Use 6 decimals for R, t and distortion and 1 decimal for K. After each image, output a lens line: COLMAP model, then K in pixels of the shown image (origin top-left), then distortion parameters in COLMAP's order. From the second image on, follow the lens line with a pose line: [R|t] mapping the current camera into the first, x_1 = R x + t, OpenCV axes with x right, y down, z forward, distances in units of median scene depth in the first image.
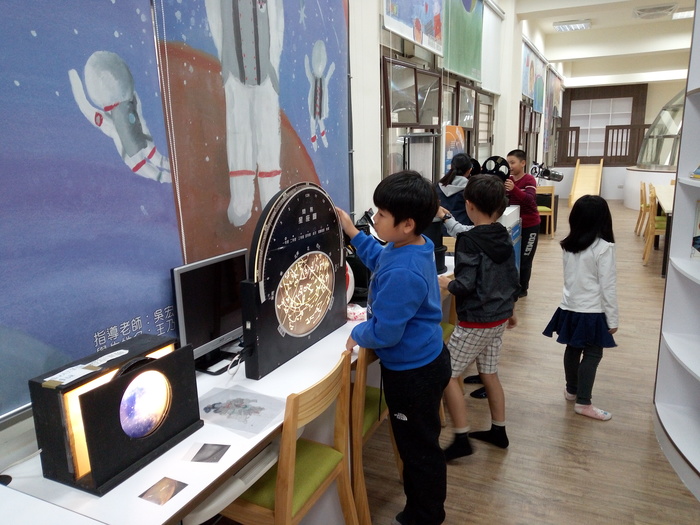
lens RADIAL K [[554.1, 0, 350.0], [0, 554.1, 262.5], [0, 0, 1]] dist [0.000825, -0.006390]
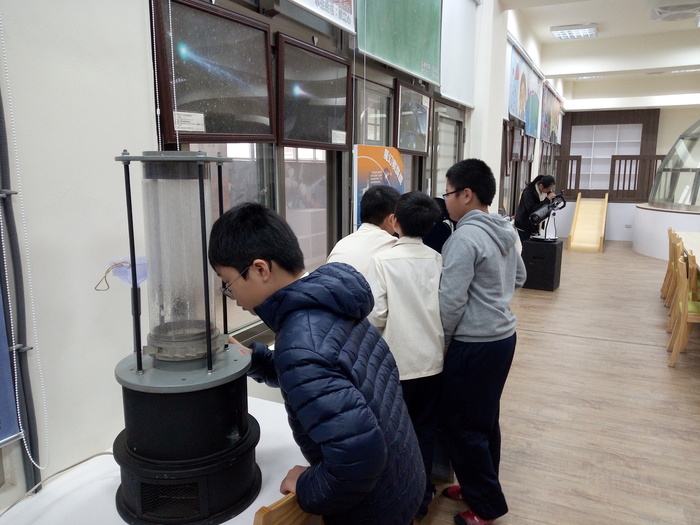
lens RADIAL K [[554.1, 0, 350.0], [0, 554.1, 262.5], [0, 0, 1]] dist [0.000825, -0.006390]
pose [[0.999671, 0.025657, 0.000133, 0.073293], [-0.025629, 0.998806, -0.041589, -0.042693], [-0.001200, 0.041572, 0.999135, 0.182737]]
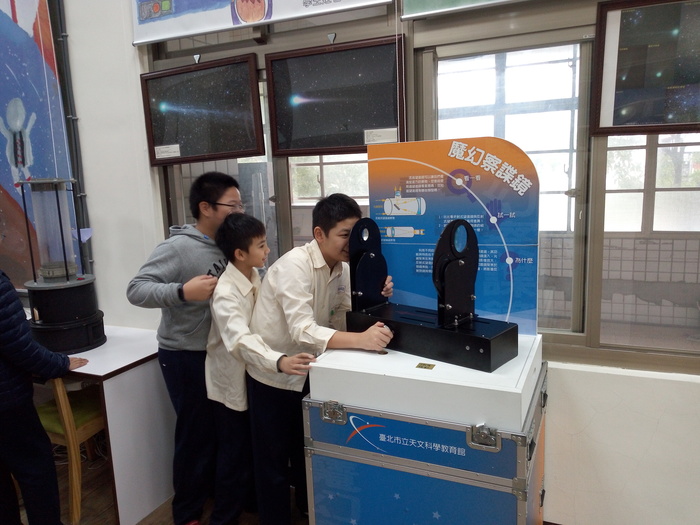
lens RADIAL K [[554.1, 0, 350.0], [0, 554.1, 262.5], [0, 0, 1]] dist [0.000825, -0.006390]
pose [[0.006359, 0.190256, -0.981714, 0.274137], [-0.169244, 0.967776, 0.186458, -0.098484], [0.985554, 0.164964, 0.038354, 0.411556]]
